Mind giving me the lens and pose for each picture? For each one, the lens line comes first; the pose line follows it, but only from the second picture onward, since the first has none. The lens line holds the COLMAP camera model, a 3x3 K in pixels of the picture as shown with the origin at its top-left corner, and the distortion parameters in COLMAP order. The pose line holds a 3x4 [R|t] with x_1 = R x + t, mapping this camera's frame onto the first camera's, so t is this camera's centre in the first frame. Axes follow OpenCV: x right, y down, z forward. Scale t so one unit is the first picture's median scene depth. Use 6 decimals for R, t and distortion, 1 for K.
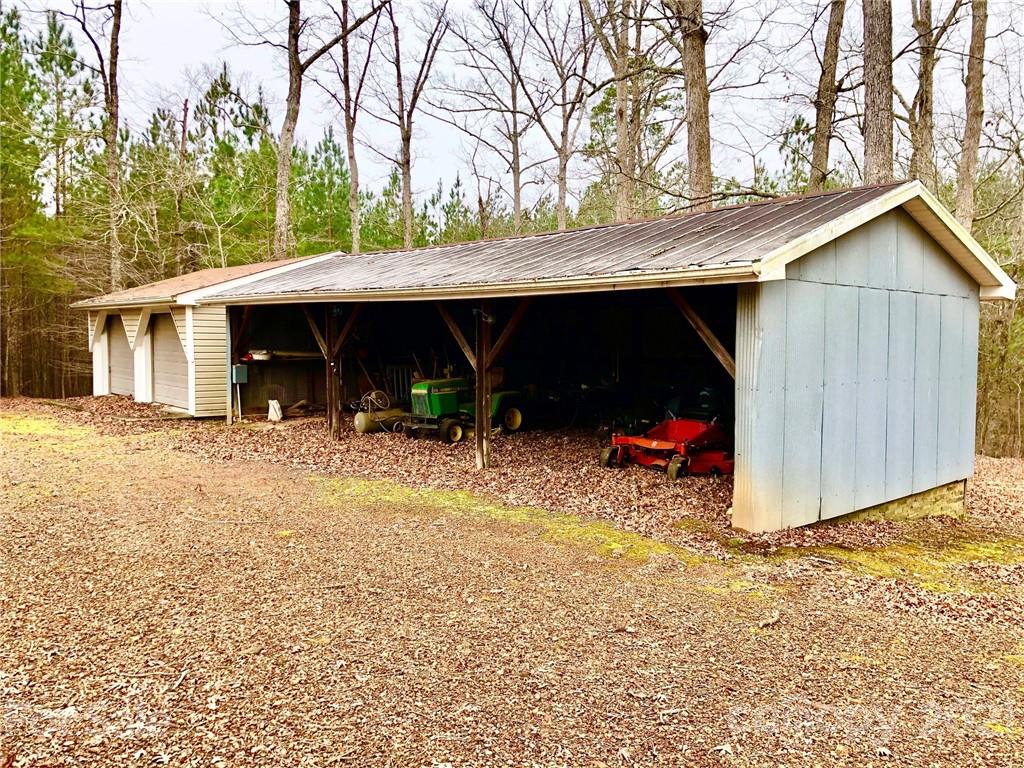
lens RADIAL K [[823.7, 0, 512.0], [0, 823.7, 384.0], [0, 0, 1]] dist [0.053846, -0.095669]
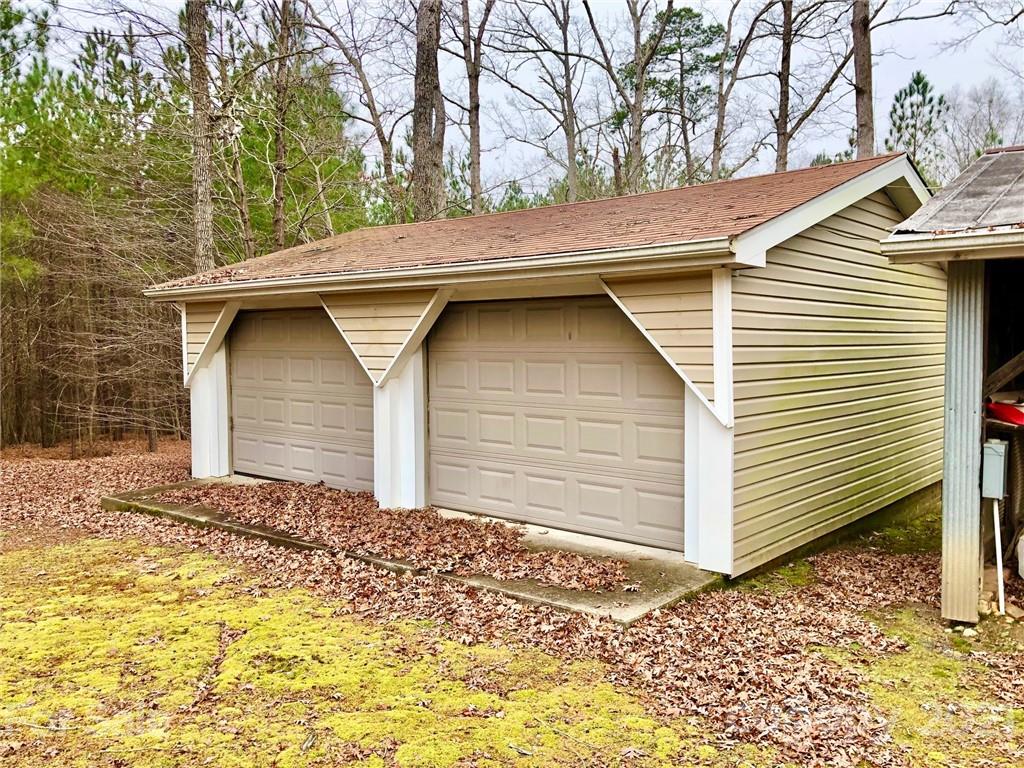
lens RADIAL K [[842.7, 0, 528.1], [0, 842.7, 369.6], [0, 0, 1]] dist [0.013727, 0.012924]
pose [[0.985713, -0.020834, 0.167139, -0.269834], [0.024699, 0.999473, -0.021079, -0.023339], [-0.166612, 0.024906, 0.985708, 0.330722]]
